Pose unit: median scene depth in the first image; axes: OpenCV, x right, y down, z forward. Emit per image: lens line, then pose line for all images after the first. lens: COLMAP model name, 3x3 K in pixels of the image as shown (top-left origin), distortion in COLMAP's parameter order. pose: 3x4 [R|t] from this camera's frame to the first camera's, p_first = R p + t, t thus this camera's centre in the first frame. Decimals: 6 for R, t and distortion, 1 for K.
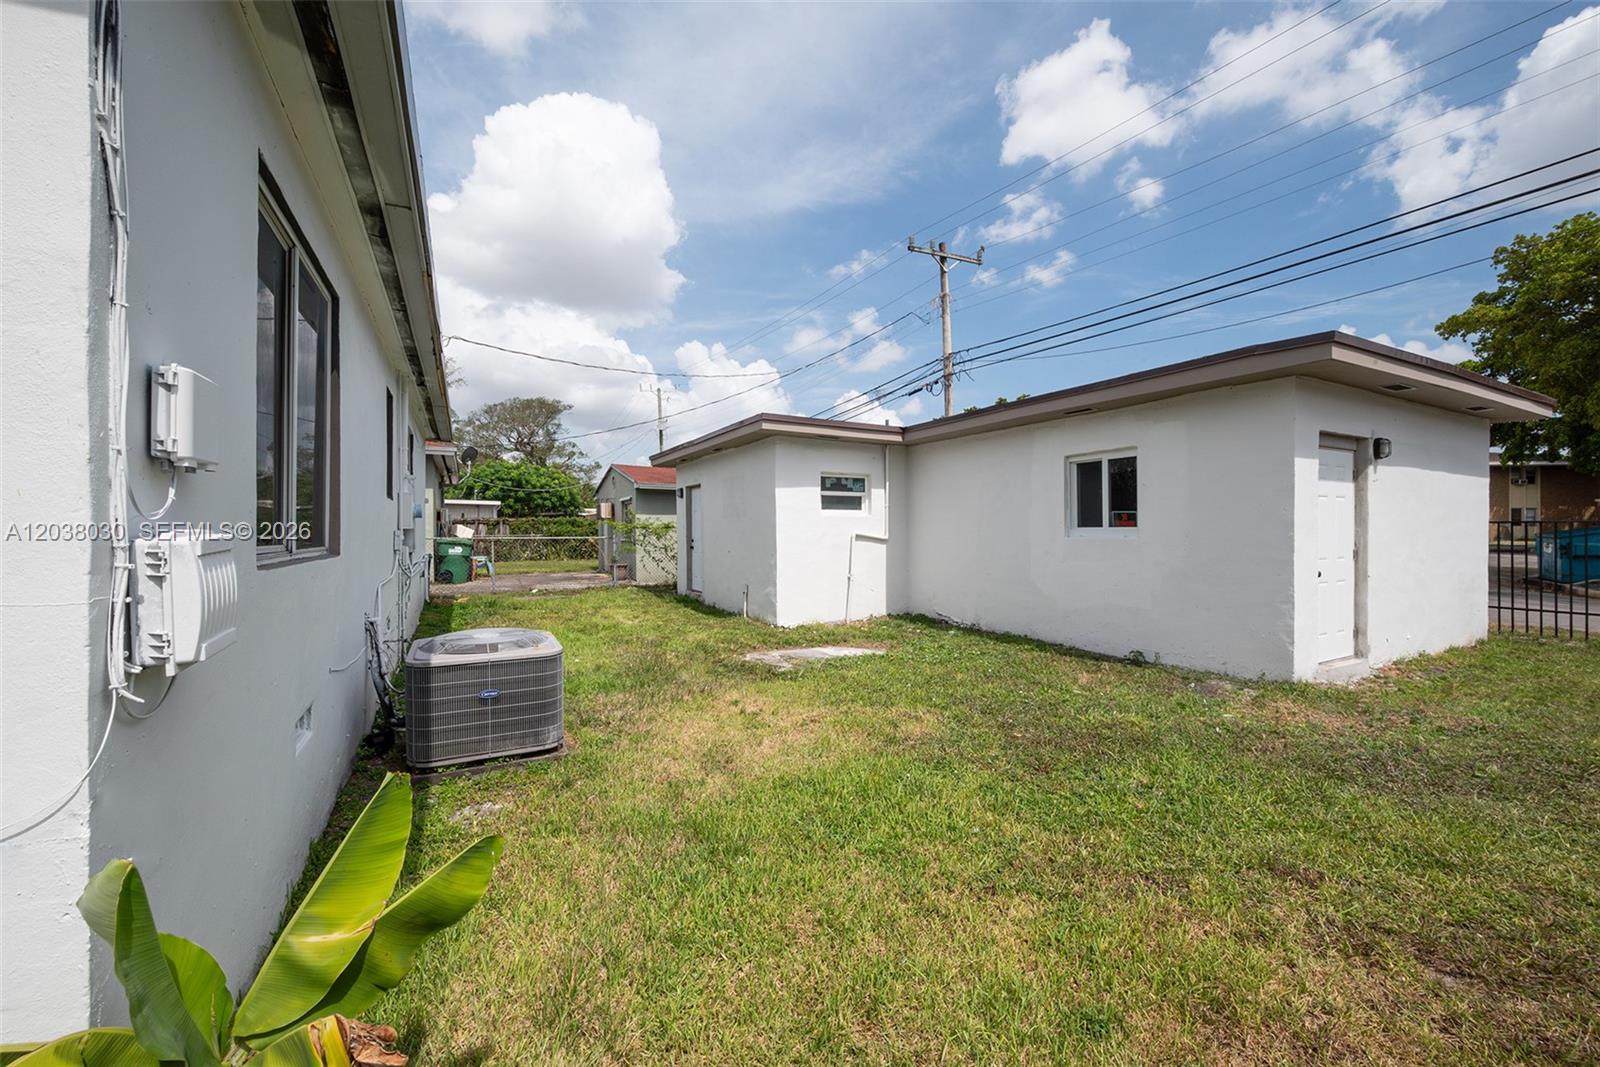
lens RADIAL K [[630.5, 0, 788.8], [0, 630.5, 528.8], [0, 0, 1]] dist [-0.002231, -0.000144]
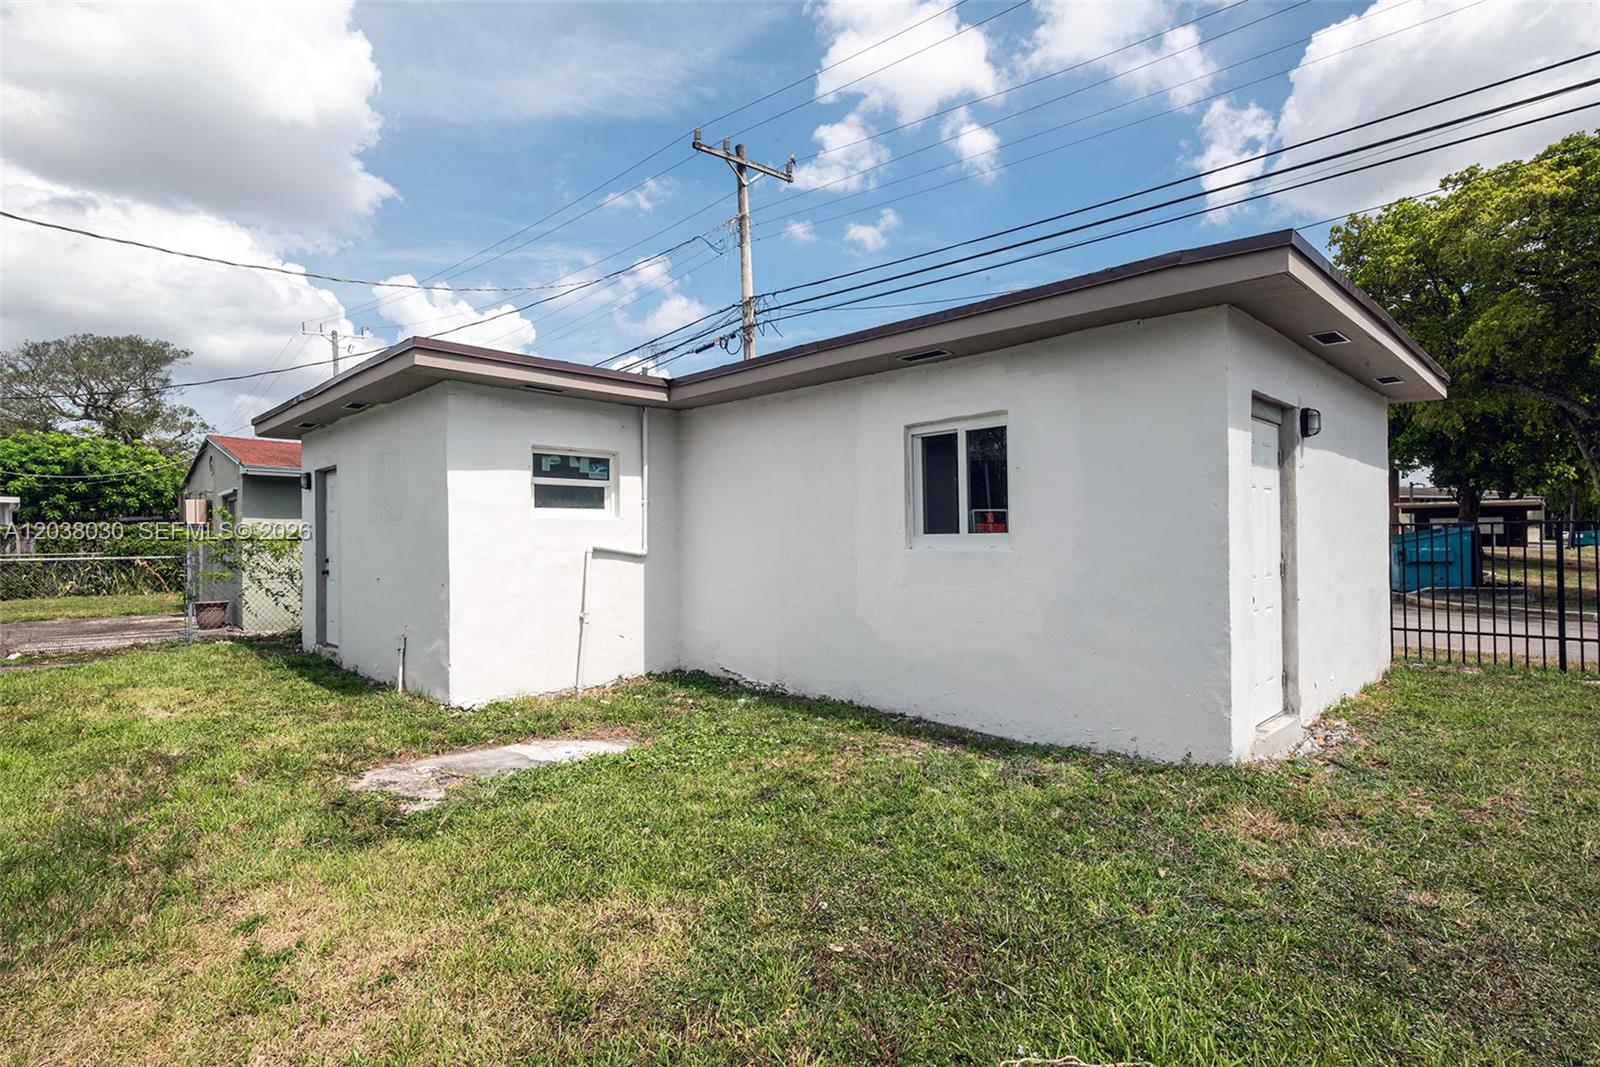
lens RADIAL K [[806.0, 0, 799.5], [0, 806.0, 532.3], [0, 0, 1]] dist [-0.003389, -0.001146]
pose [[0.956412, -0.005020, 0.291977, 0.066861], [0.007407, 0.999948, -0.007071, 0.000623], [-0.291926, 0.008926, 0.956399, 0.176149]]
